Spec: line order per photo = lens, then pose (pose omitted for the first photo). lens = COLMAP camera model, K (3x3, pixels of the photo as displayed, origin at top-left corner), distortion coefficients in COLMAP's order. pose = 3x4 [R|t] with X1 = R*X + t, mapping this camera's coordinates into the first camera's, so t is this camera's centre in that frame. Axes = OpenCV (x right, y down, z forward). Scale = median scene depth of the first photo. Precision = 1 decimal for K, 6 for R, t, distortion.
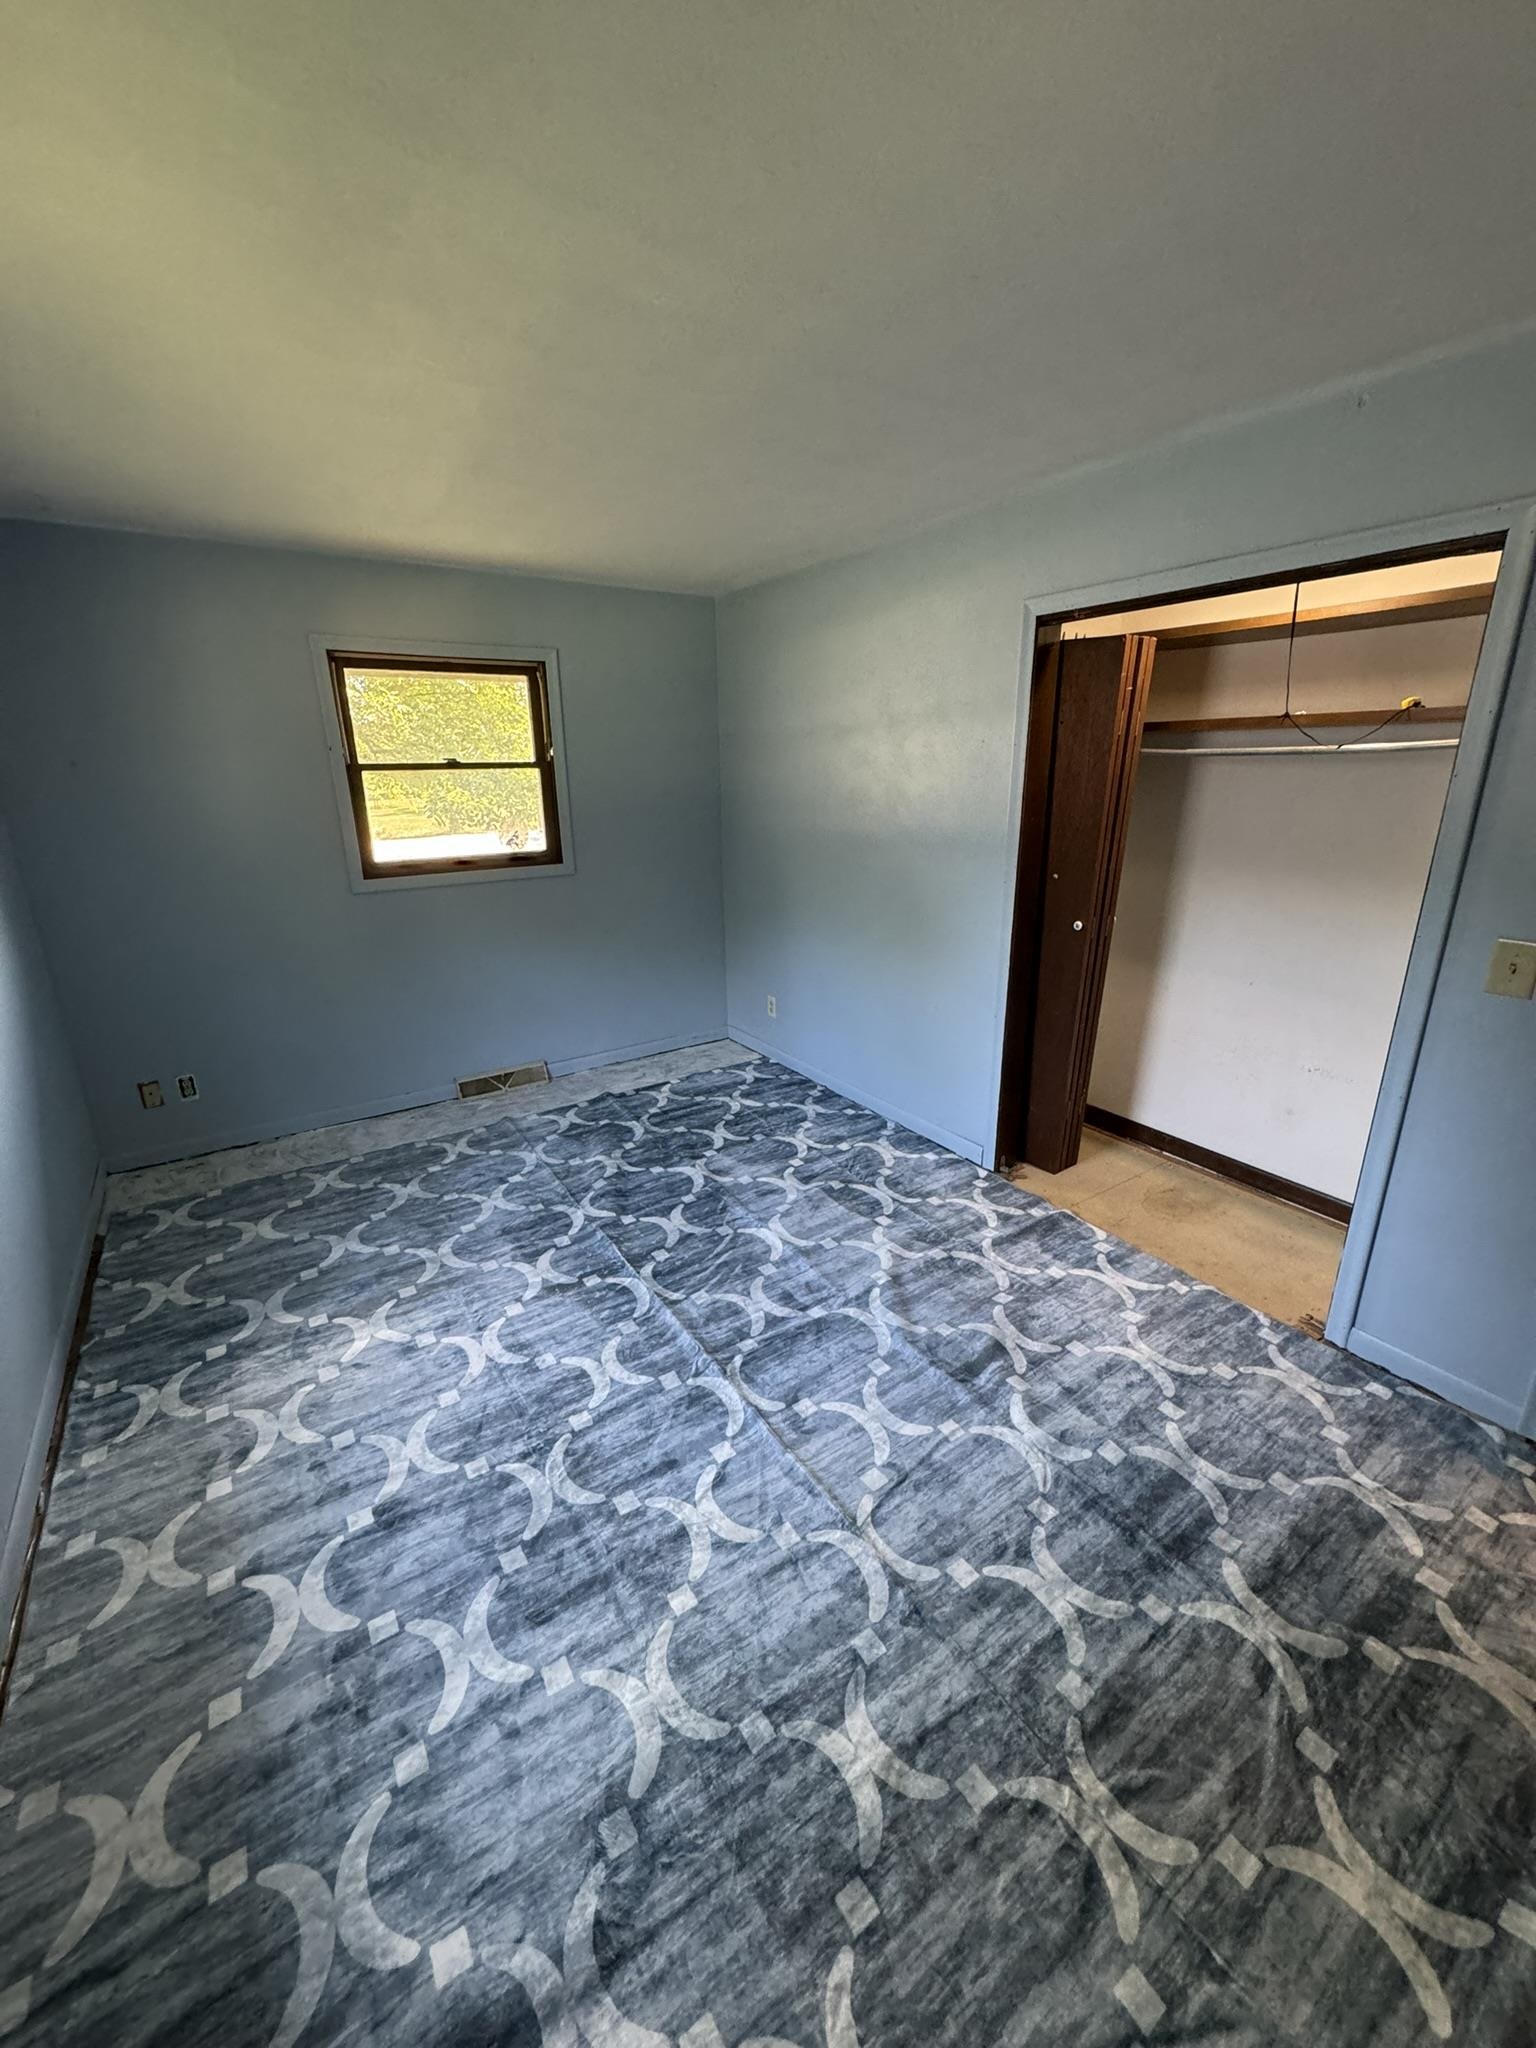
lens RADIAL K [[813.5, 0, 766.1], [0, 813.5, 1023.0], [0, 0, 1]] dist [-0.001801, 0.000455]
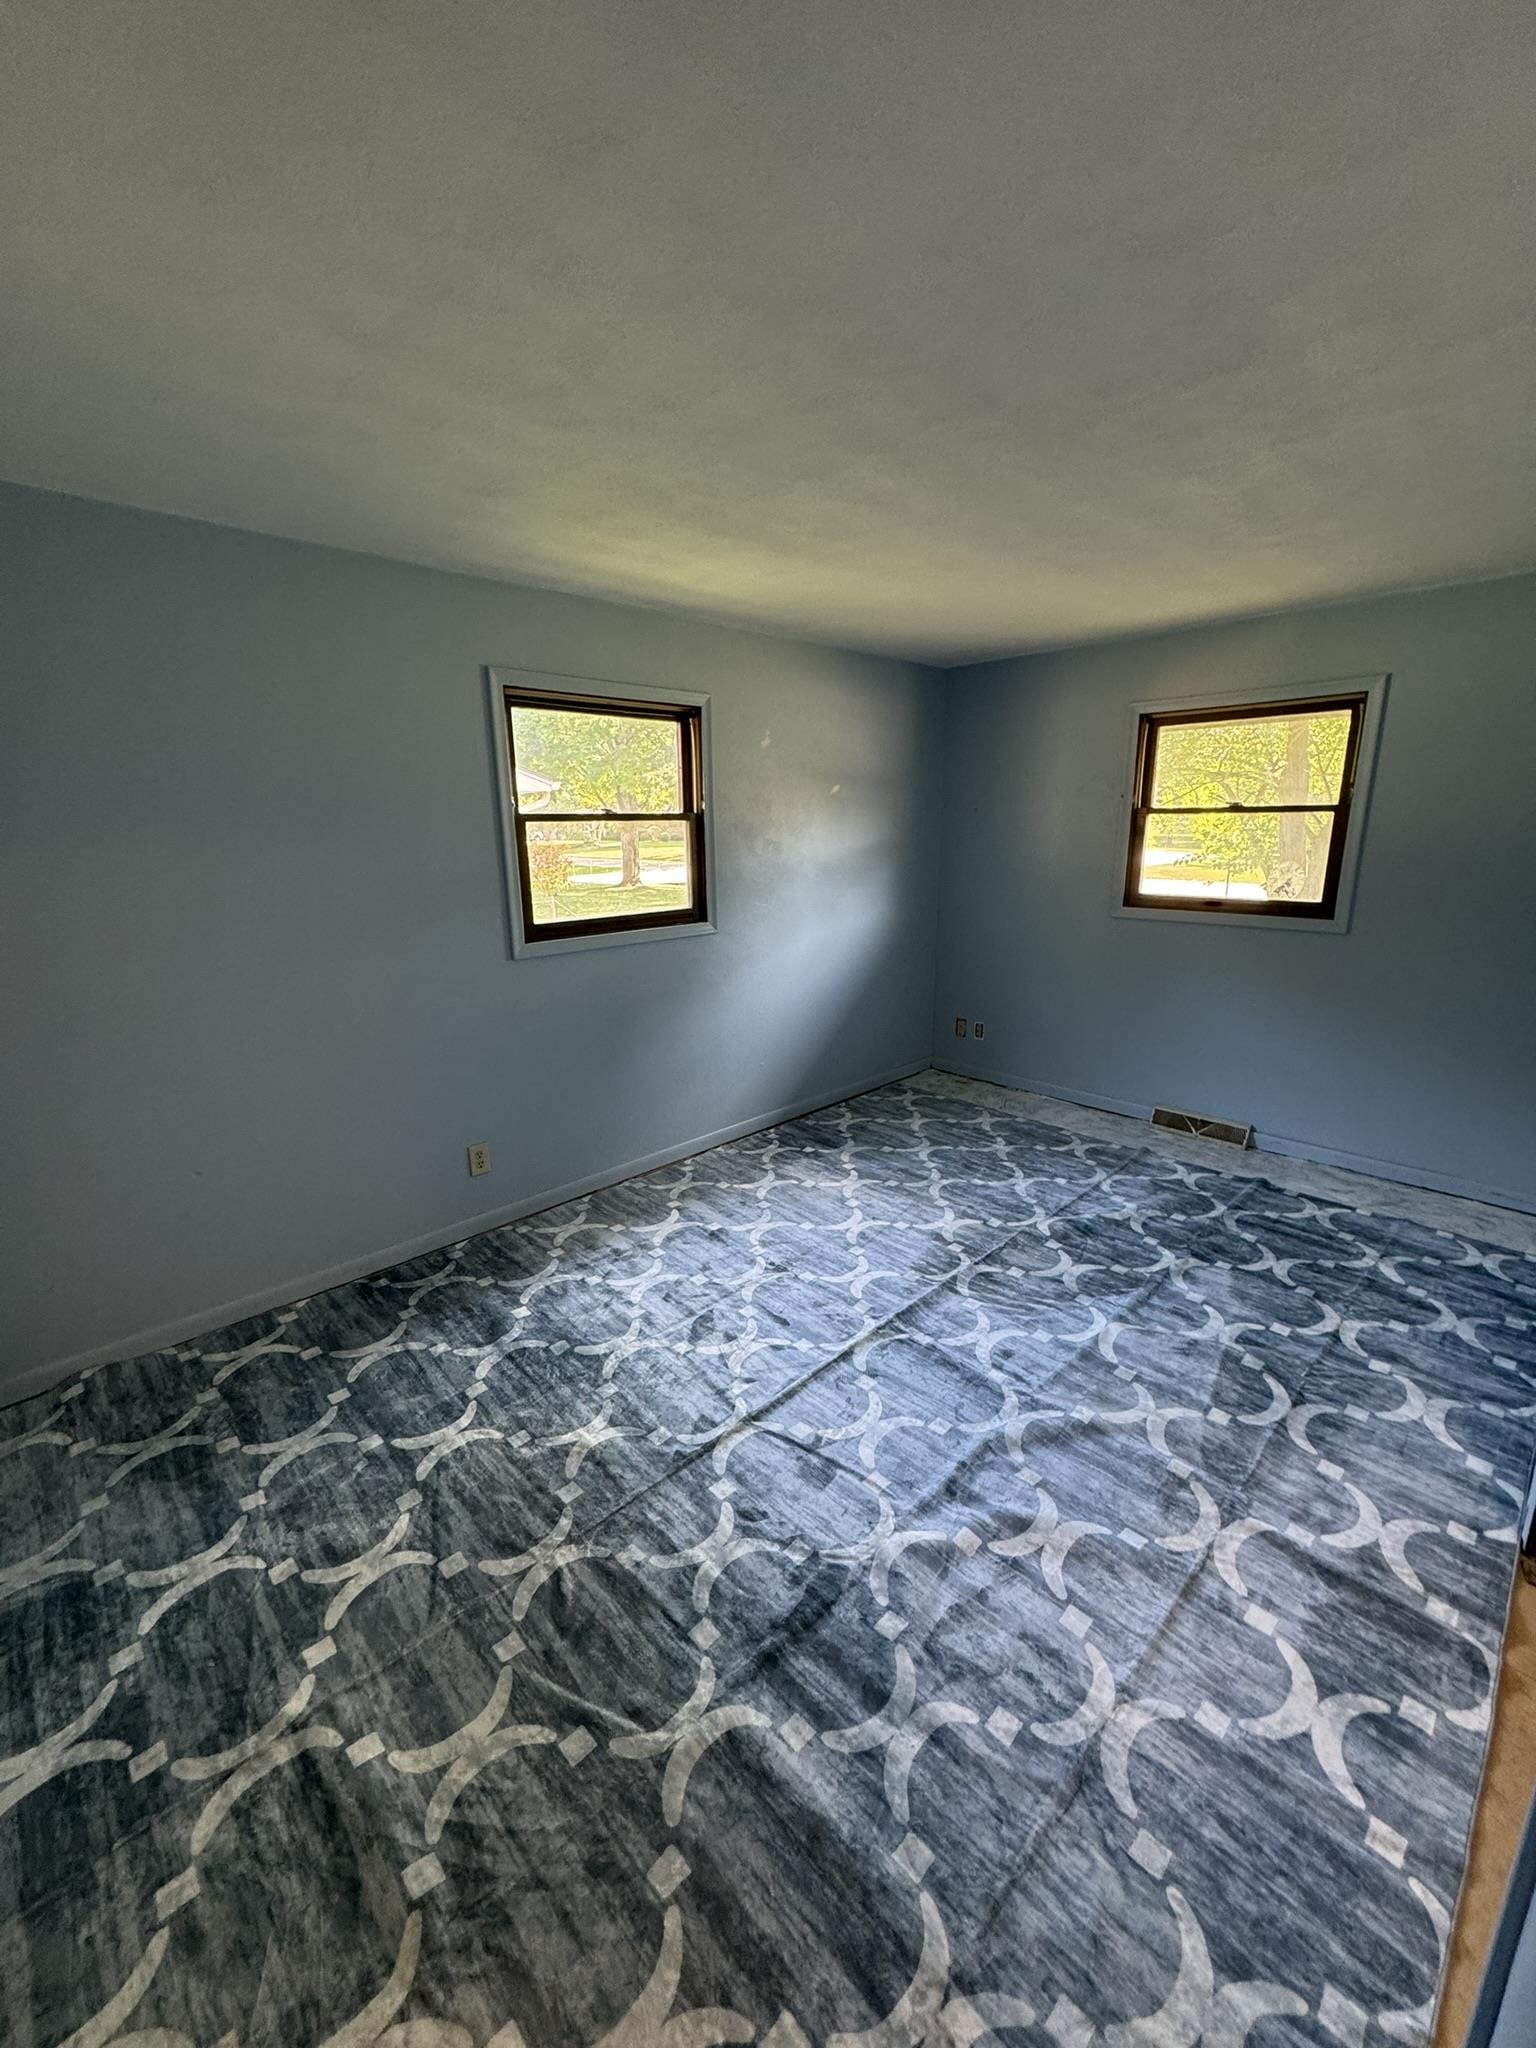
lens RADIAL K [[813.5, 0, 766.1], [0, 813.5, 1023.0], [0, 0, 1]] dist [-0.001801, 0.000455]
pose [[0.175821, 0.247796, -0.952725, 0.752703], [-0.287899, 0.938431, 0.190948, -0.127094], [0.941383, 0.240716, 0.236336, 0.382257]]
